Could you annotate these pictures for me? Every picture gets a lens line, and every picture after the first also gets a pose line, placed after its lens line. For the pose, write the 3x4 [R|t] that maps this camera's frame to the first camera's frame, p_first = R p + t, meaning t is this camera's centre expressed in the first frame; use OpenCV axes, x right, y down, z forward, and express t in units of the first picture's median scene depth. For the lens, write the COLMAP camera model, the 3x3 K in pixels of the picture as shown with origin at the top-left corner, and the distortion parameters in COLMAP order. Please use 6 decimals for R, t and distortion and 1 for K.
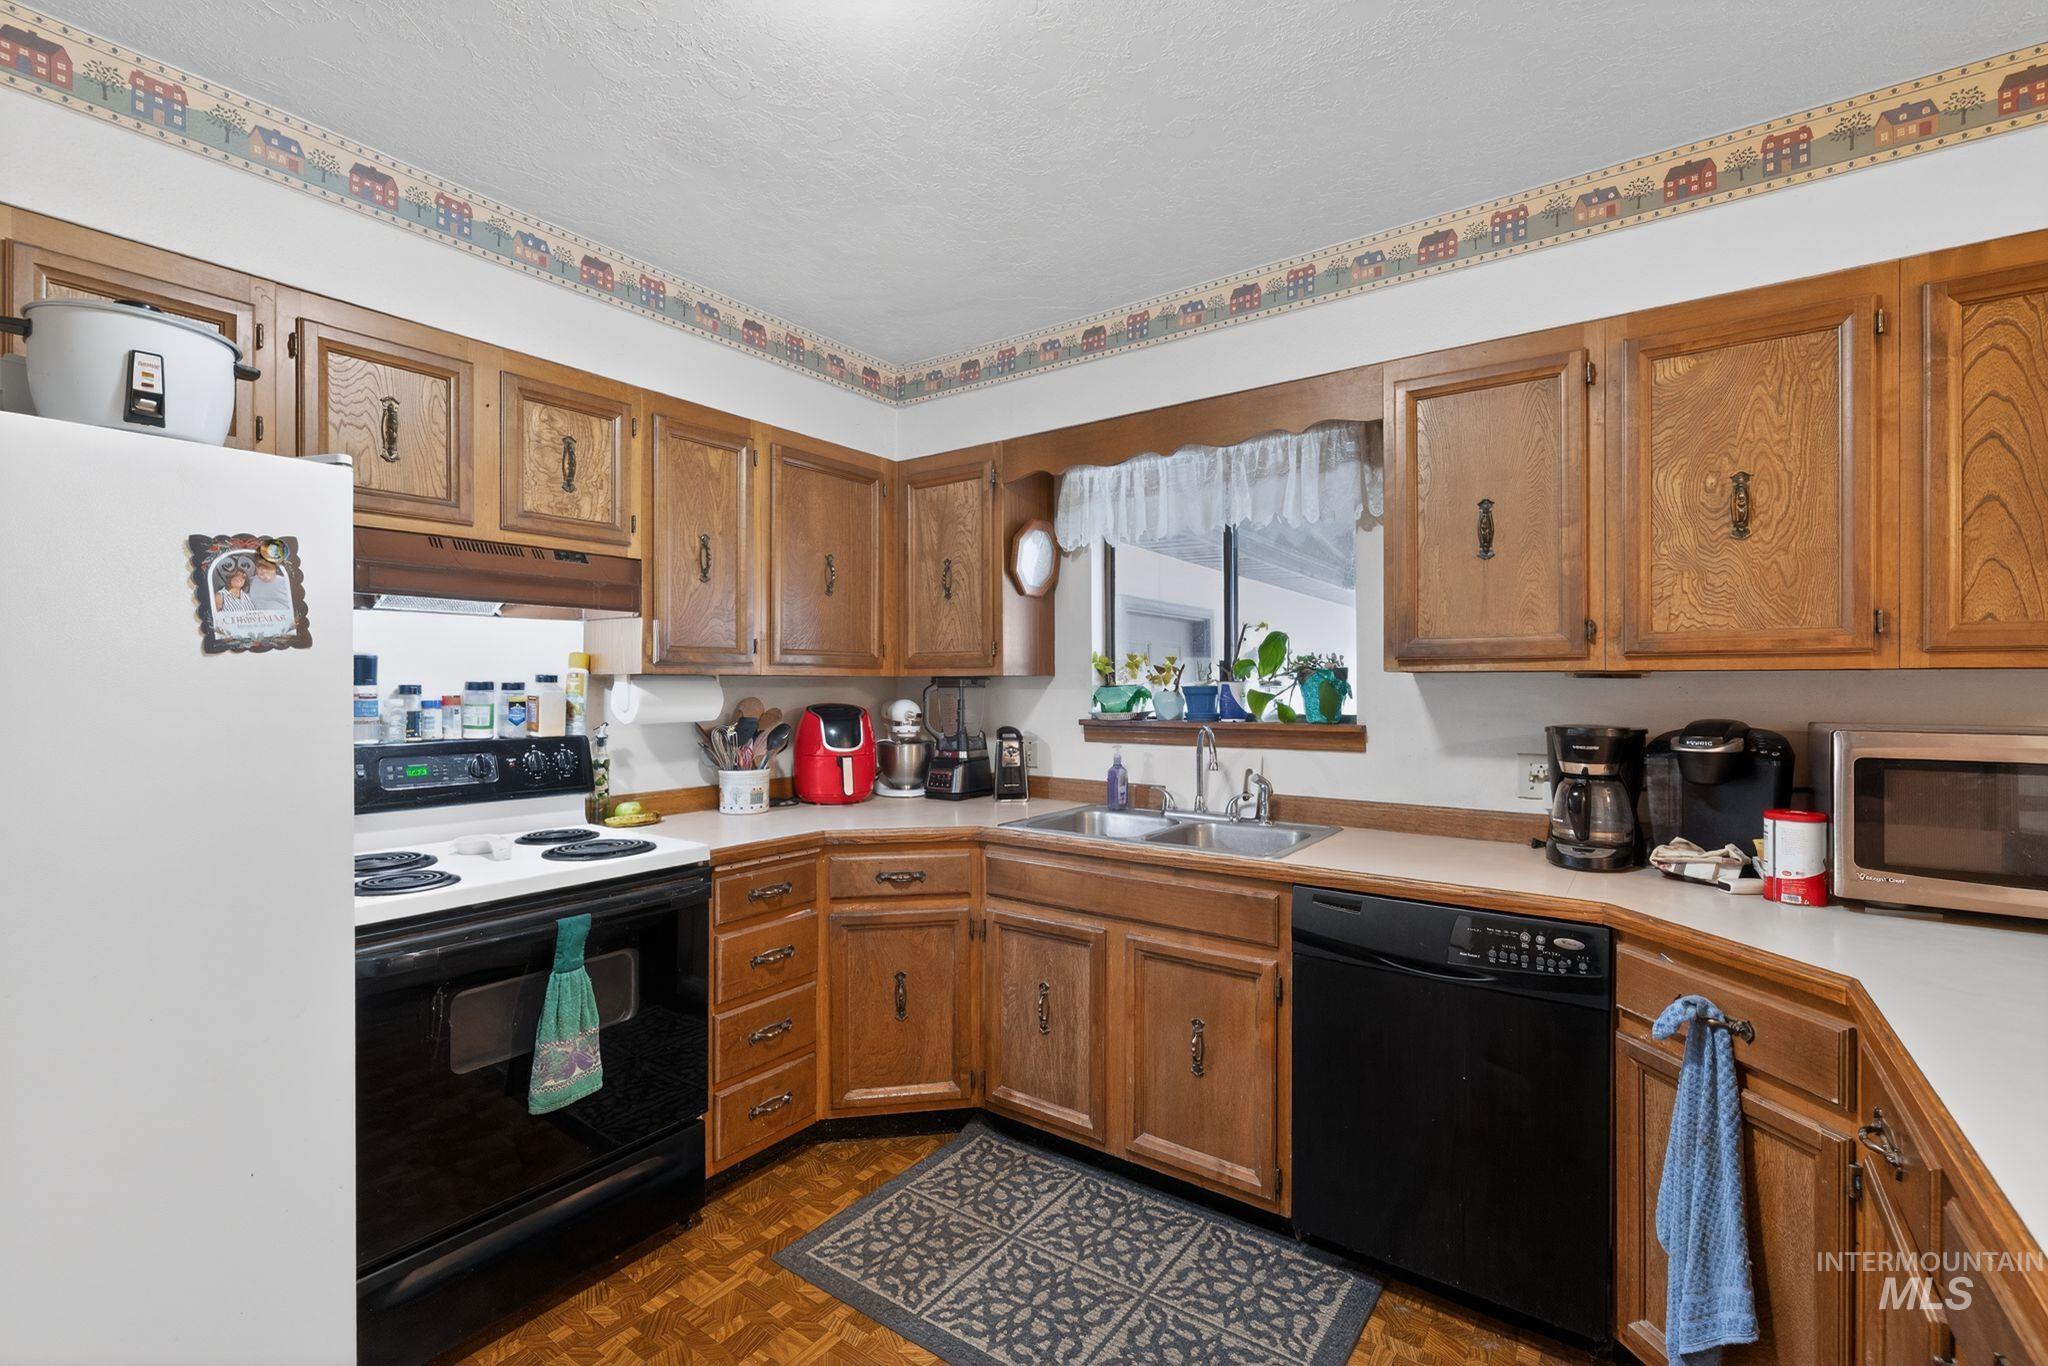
lens RADIAL K [[879.5, 0, 1024.0], [0, 879.5, 683.0], [0, 0, 1]] dist [-0.000448, -0.000103]
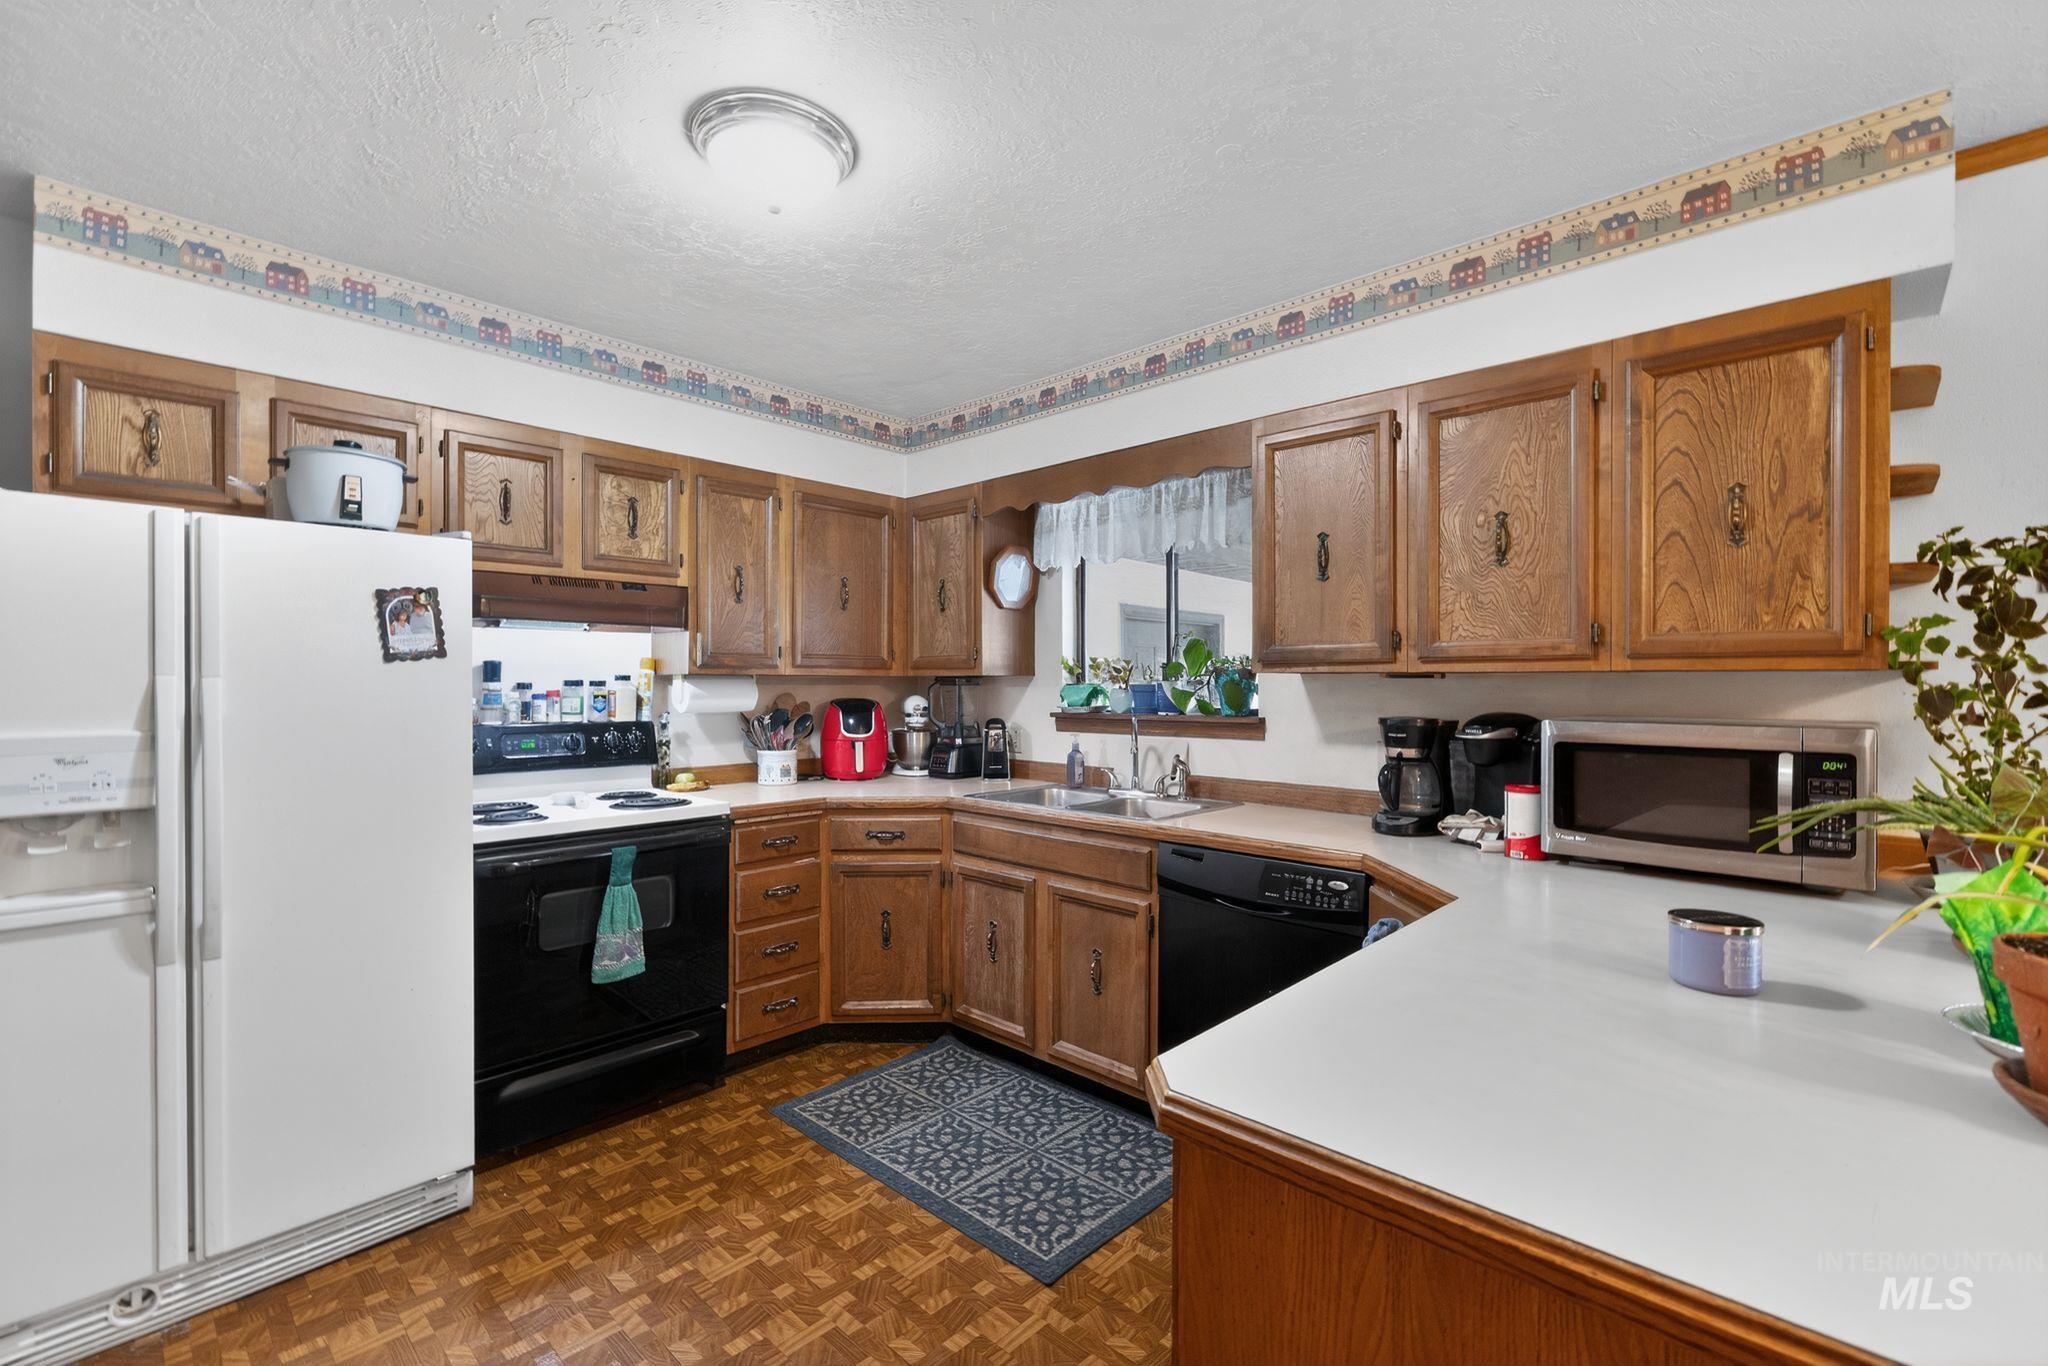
lens RADIAL K [[881.2, 0, 1024.8], [0, 881.2, 685.4], [0, 0, 1]] dist [0.000475, 0.000129]
pose [[0.990846, 0.002329, -0.134978, 0.267623], [-0.001805, 0.999990, 0.004000, 0.000282], [0.134986, -0.003720, 0.990841, -0.263370]]
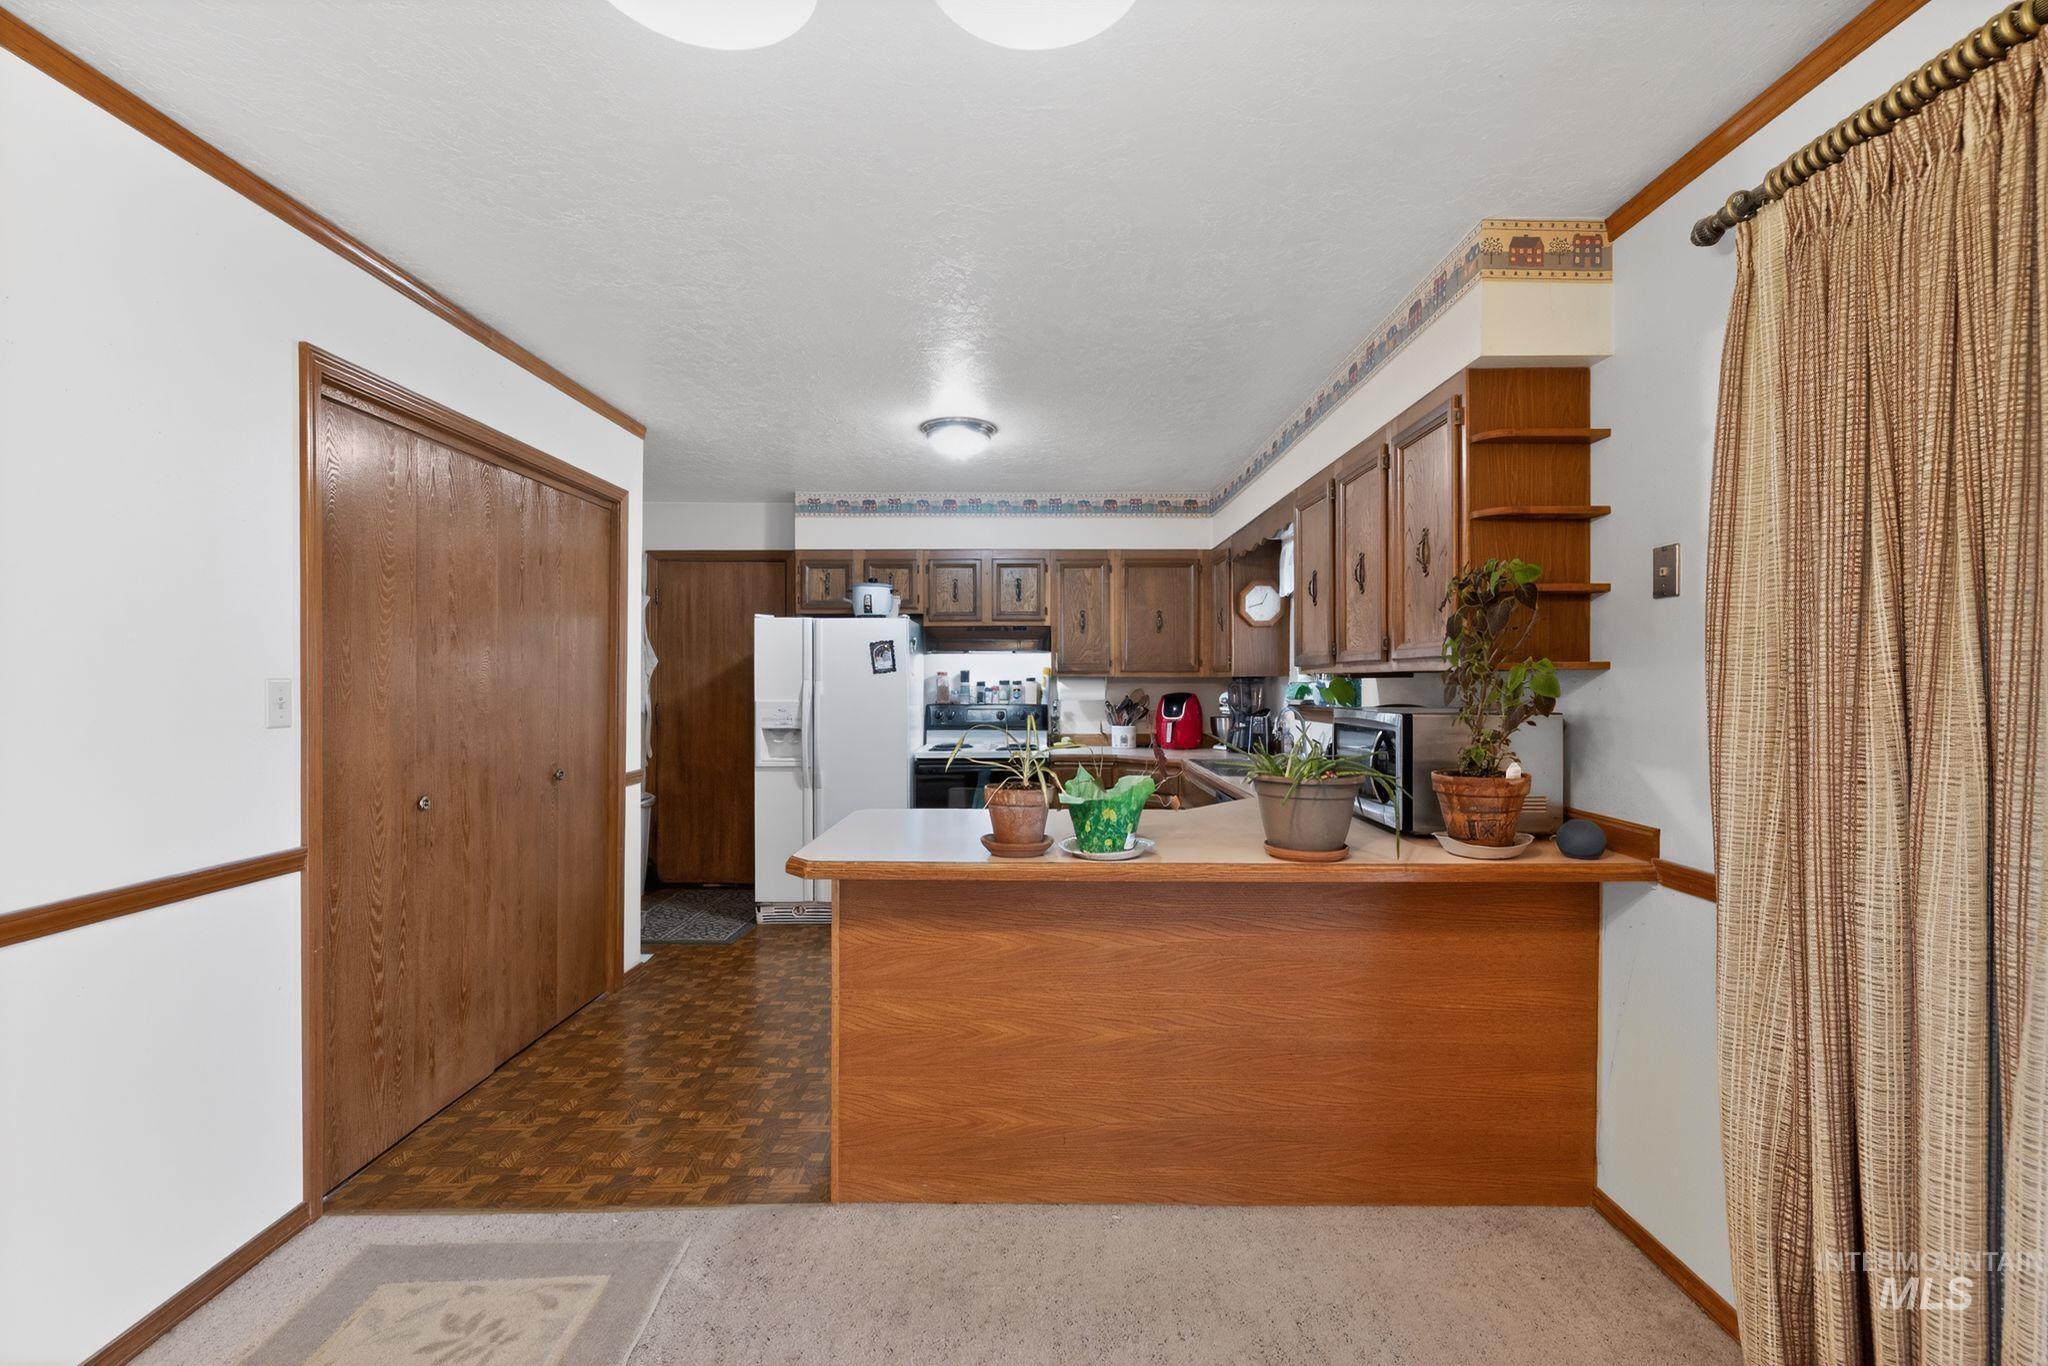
lens RADIAL K [[881.5, 0, 1027.5], [0, 881.5, 695.4], [0, 0, 1]] dist [-0.002550, 0.000369]
pose [[0.579976, 0.012078, -0.814544, 1.508277], [0.002031, 0.999866, 0.016272, -0.000905], [0.814631, -0.011092, 0.579874, -0.390161]]
